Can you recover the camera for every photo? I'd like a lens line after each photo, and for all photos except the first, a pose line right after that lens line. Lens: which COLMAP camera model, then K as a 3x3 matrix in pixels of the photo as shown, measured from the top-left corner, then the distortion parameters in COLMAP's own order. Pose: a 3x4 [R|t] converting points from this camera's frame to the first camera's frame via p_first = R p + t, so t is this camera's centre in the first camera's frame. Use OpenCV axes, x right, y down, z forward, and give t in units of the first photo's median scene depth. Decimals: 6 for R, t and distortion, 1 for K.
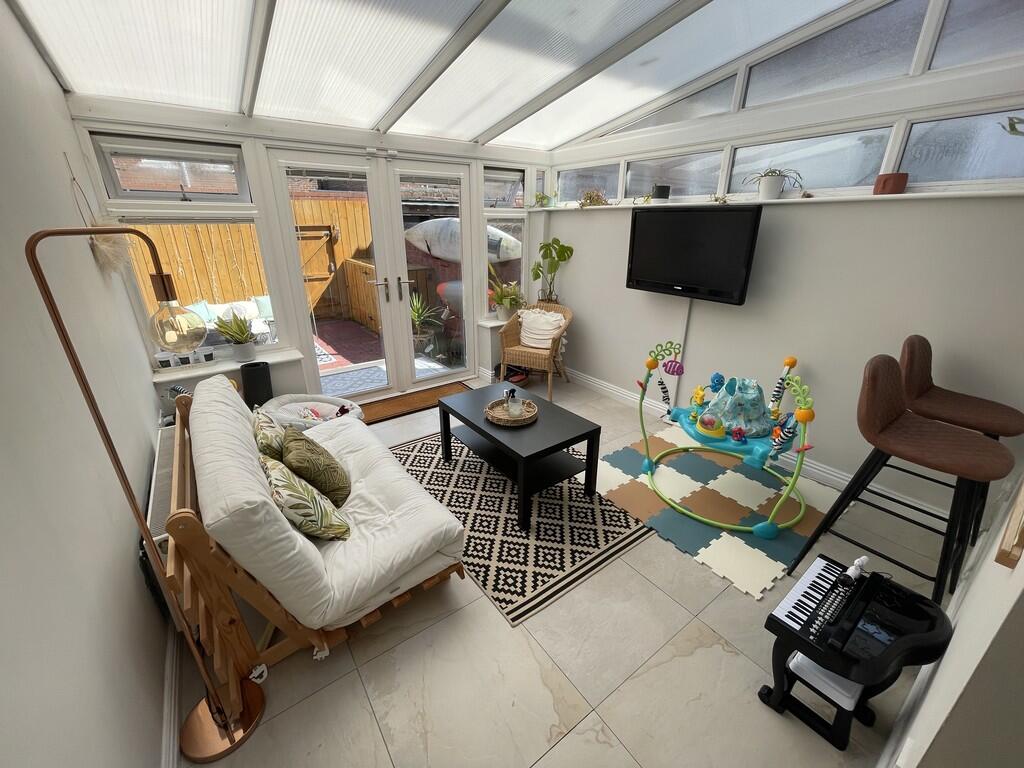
lens RADIAL K [[414.7, 0, 511.6], [0, 414.7, 384.8], [0, 0, 1]] dist [-0.000390, -0.000014]
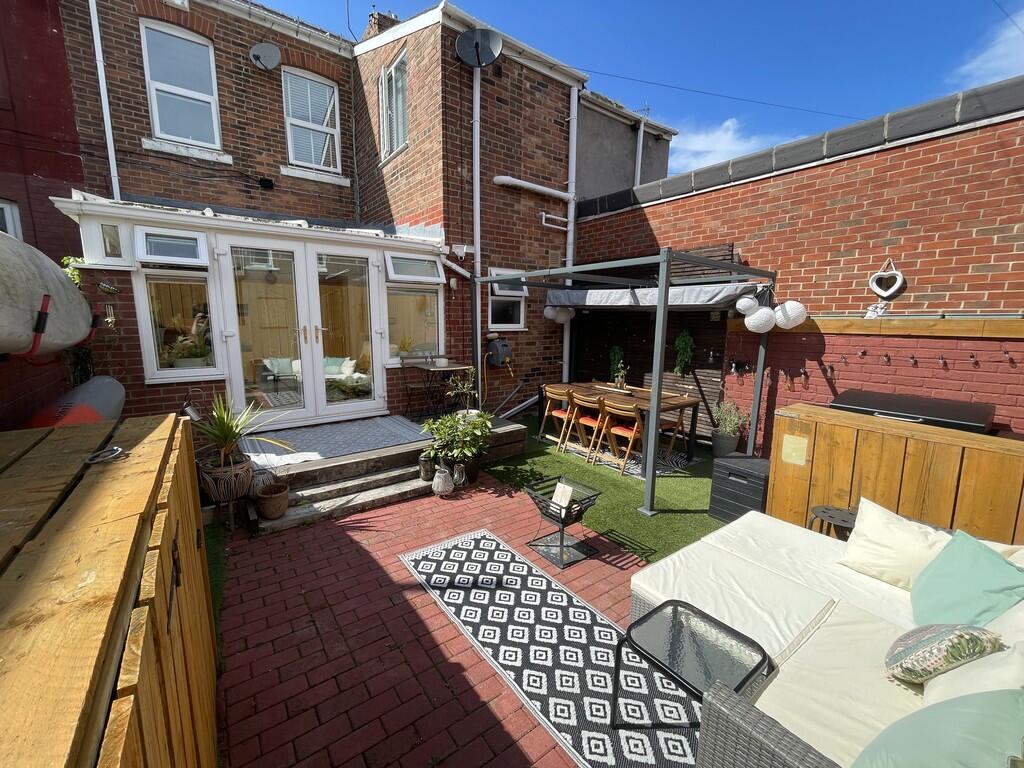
lens RADIAL K [[414.7, 0, 511.4], [0, 414.7, 382.8], [0, 0, 1]] dist [-0.000390, -0.000014]
pose [[-0.999972, -0.006905, -0.003011, -0.523464], [-0.007492, 0.869701, 0.493522, -0.438708], [-0.000789, 0.493531, -0.869728, 1.254685]]
